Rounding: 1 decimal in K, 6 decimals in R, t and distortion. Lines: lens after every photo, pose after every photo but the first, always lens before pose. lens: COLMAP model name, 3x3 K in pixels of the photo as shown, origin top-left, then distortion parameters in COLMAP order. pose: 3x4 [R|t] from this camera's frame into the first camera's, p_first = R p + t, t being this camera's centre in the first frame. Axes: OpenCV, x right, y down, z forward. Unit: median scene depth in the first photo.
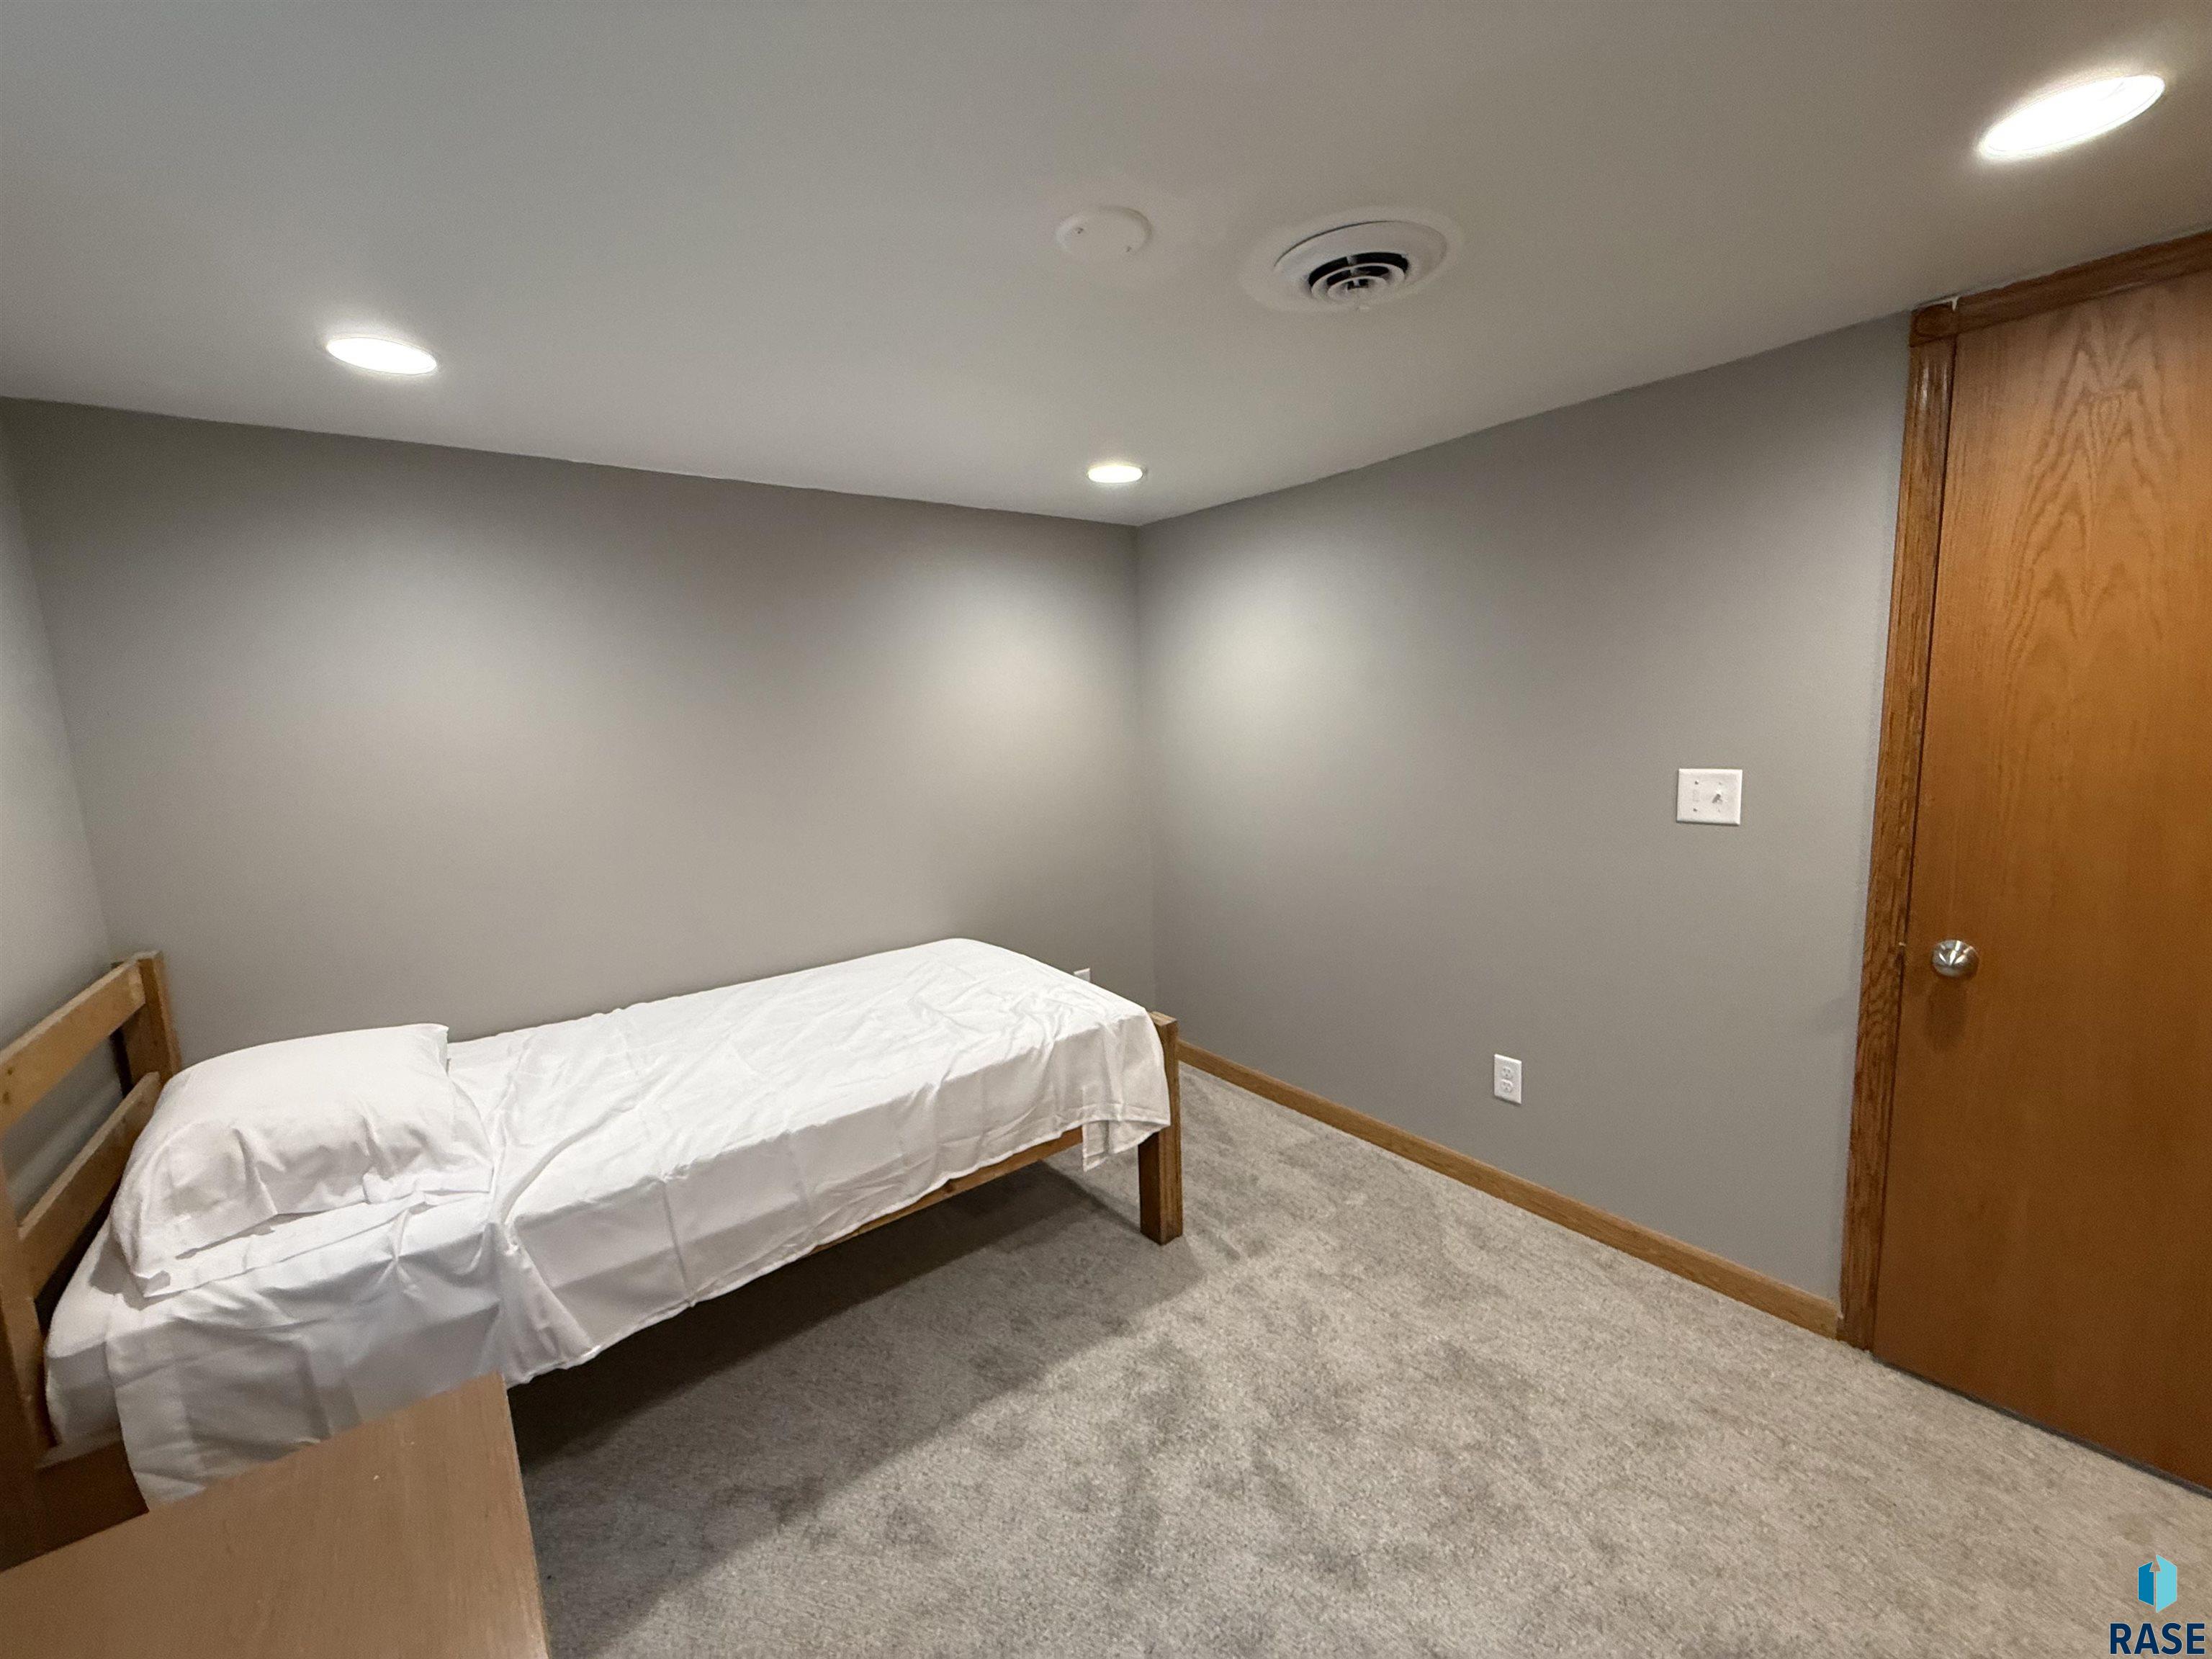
lens RADIAL K [[879.8, 0, 1077.2], [0, 879.8, 841.3], [0, 0, 1]] dist [-0.000697, 0.000280]
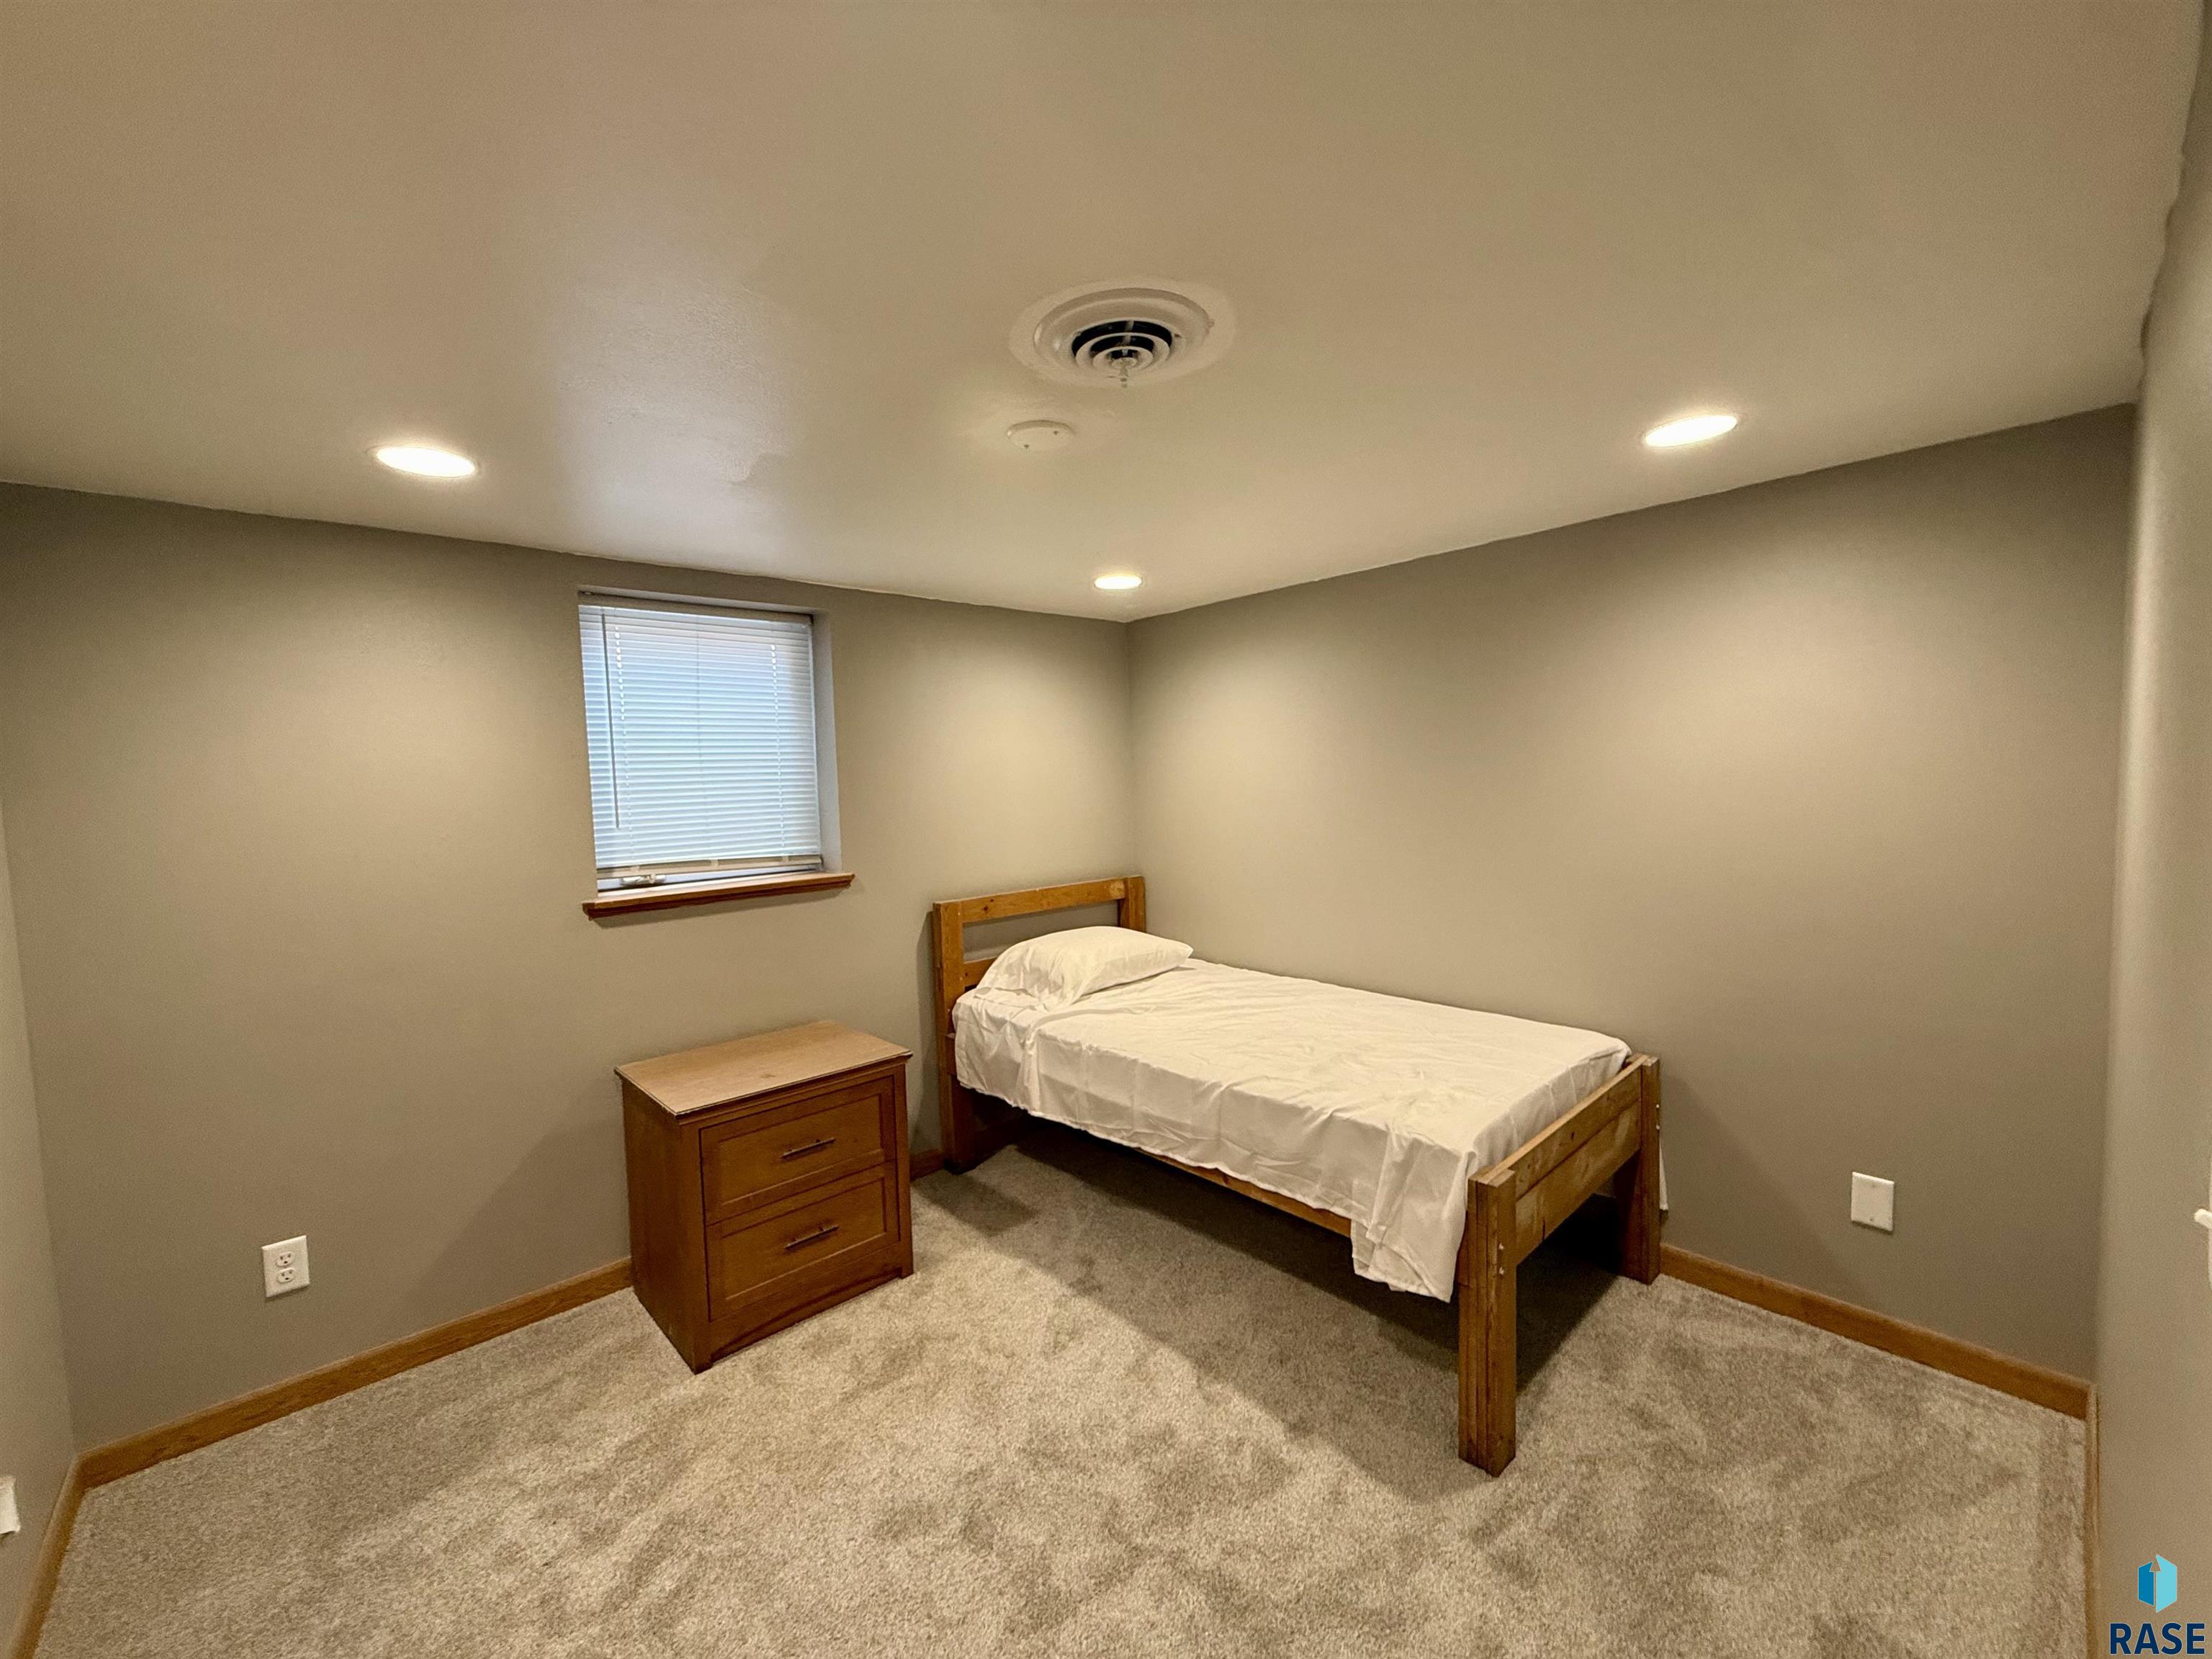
lens RADIAL K [[879.8, 0, 1115.0], [0, 879.8, 841.7], [0, 0, 1]] dist [-0.000697, 0.000280]
pose [[0.100620, 0.112276, -0.988569, 0.988550], [-0.114365, 0.988331, 0.100609, -0.156411], [0.988330, 0.102935, 0.112287, 0.708605]]
